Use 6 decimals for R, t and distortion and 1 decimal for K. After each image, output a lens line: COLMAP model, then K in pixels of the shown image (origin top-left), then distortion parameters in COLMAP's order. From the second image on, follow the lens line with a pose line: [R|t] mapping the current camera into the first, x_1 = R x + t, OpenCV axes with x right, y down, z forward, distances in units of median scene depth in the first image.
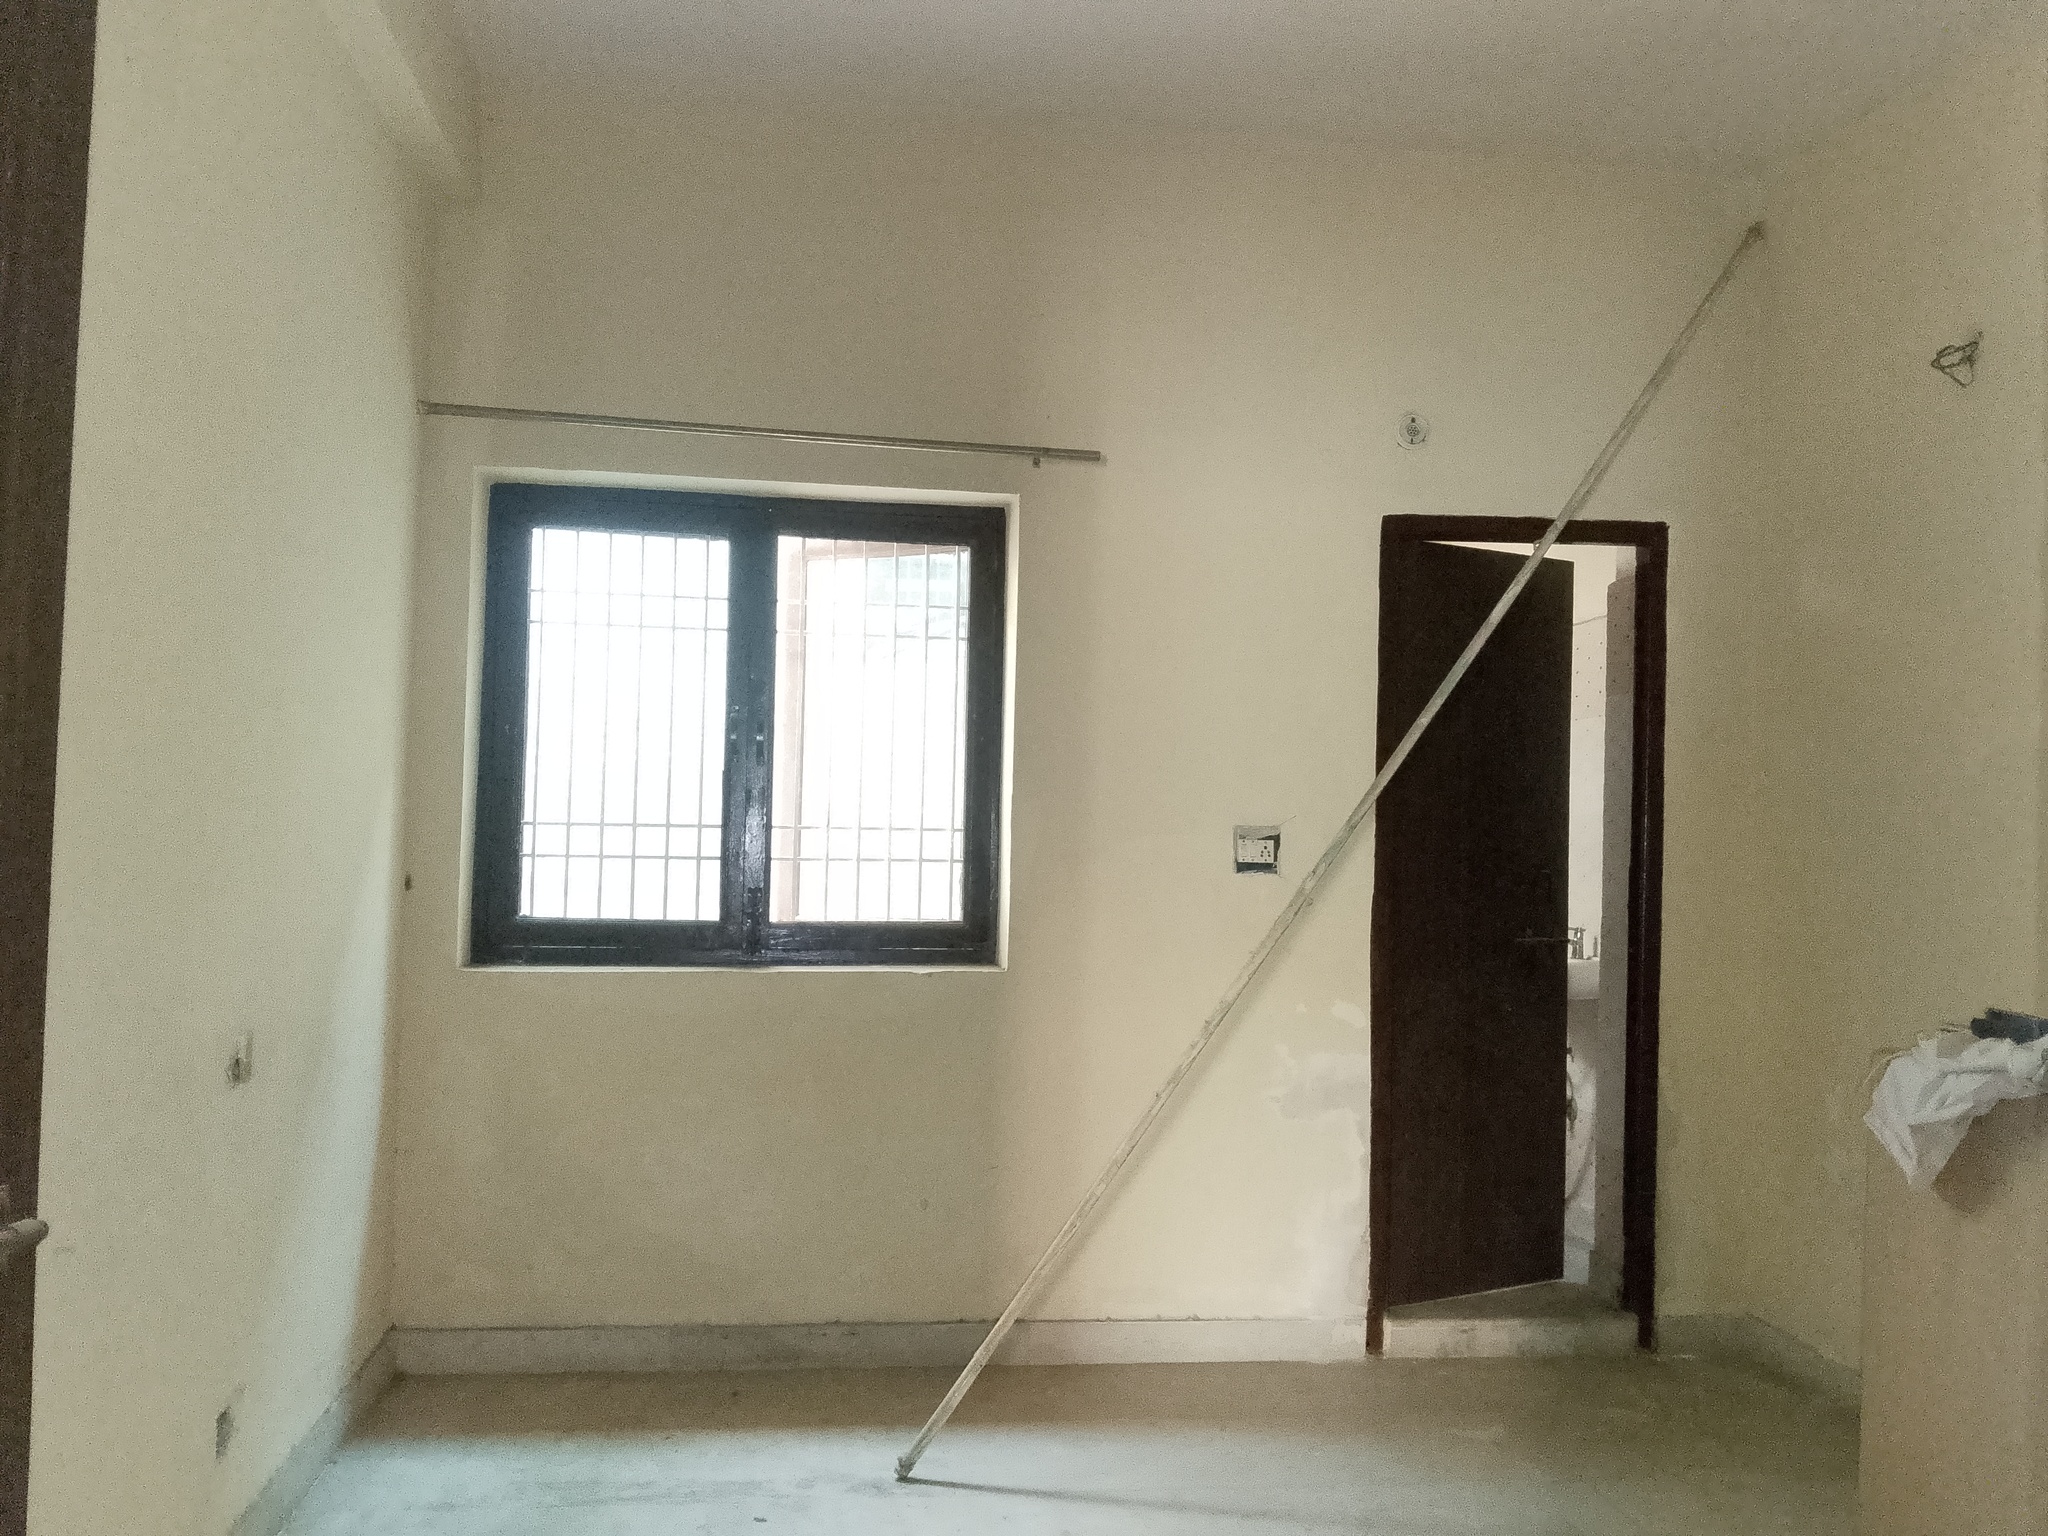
lens RADIAL K [[1656.6, 0, 1024.0], [0, 1656.6, 768.0], [0, 0, 1]] dist [0.139849, -0.002345]
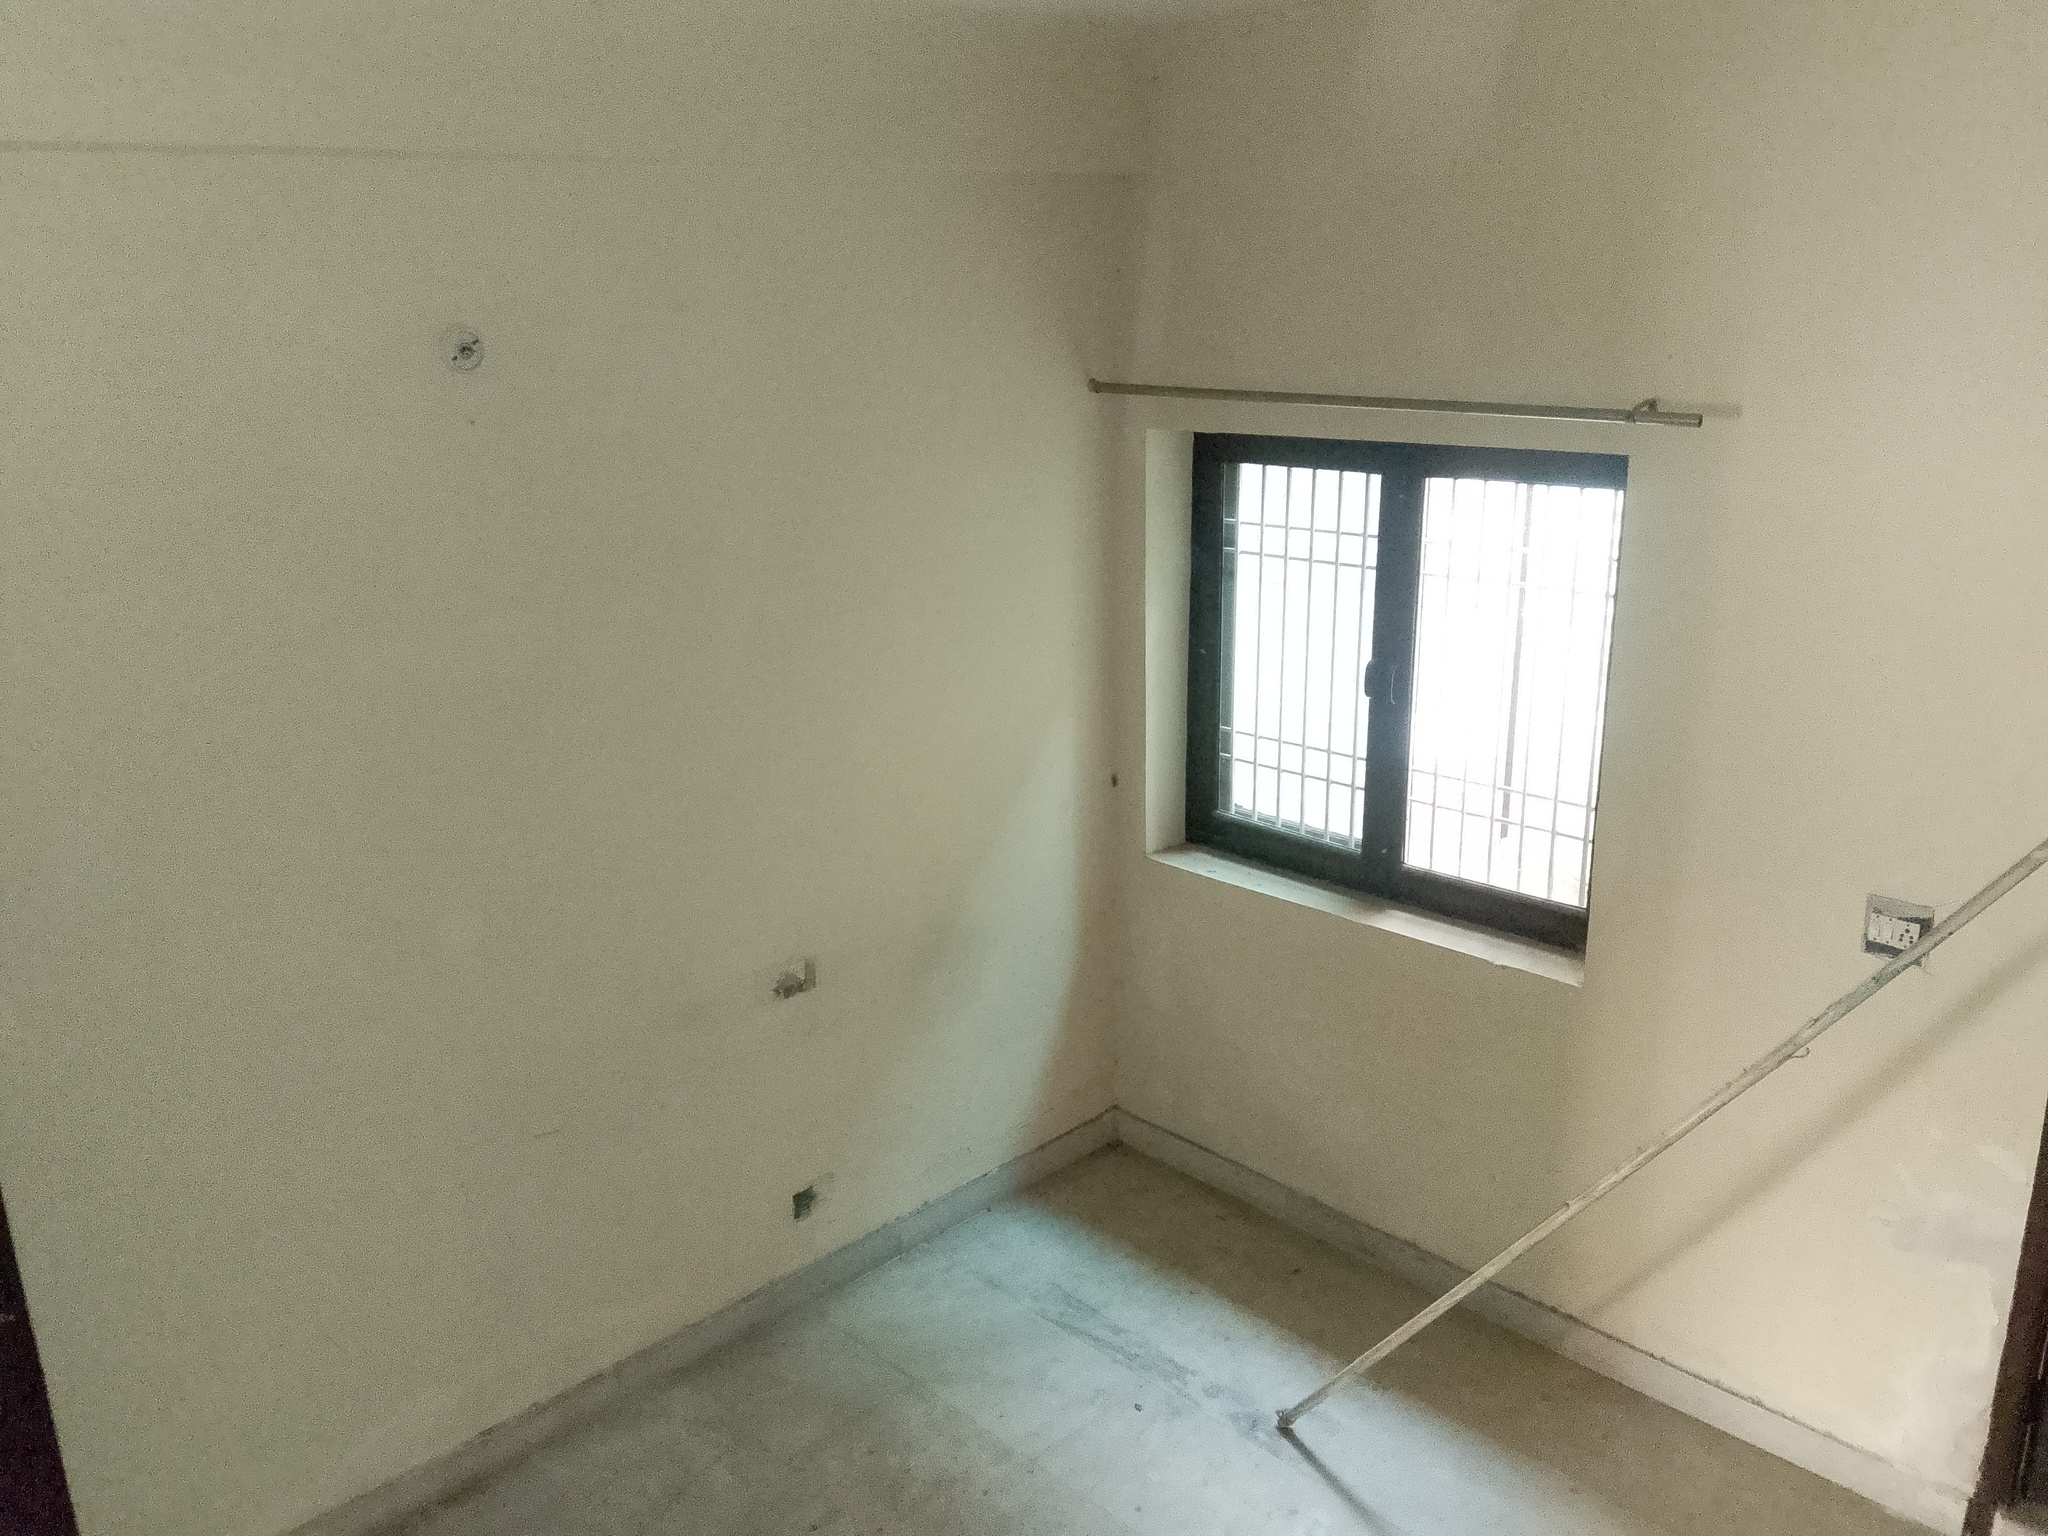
lens RADIAL K [[1689.3, 0, 1024.0], [0, 1689.3, 768.0], [0, 0, 1]] dist [0.004998, 0.004357]
pose [[0.610830, 0.198336, -0.766518, 0.480185], [0.047779, 0.957119, 0.285728, -0.266493], [0.790318, -0.211155, 0.575161, 0.245679]]
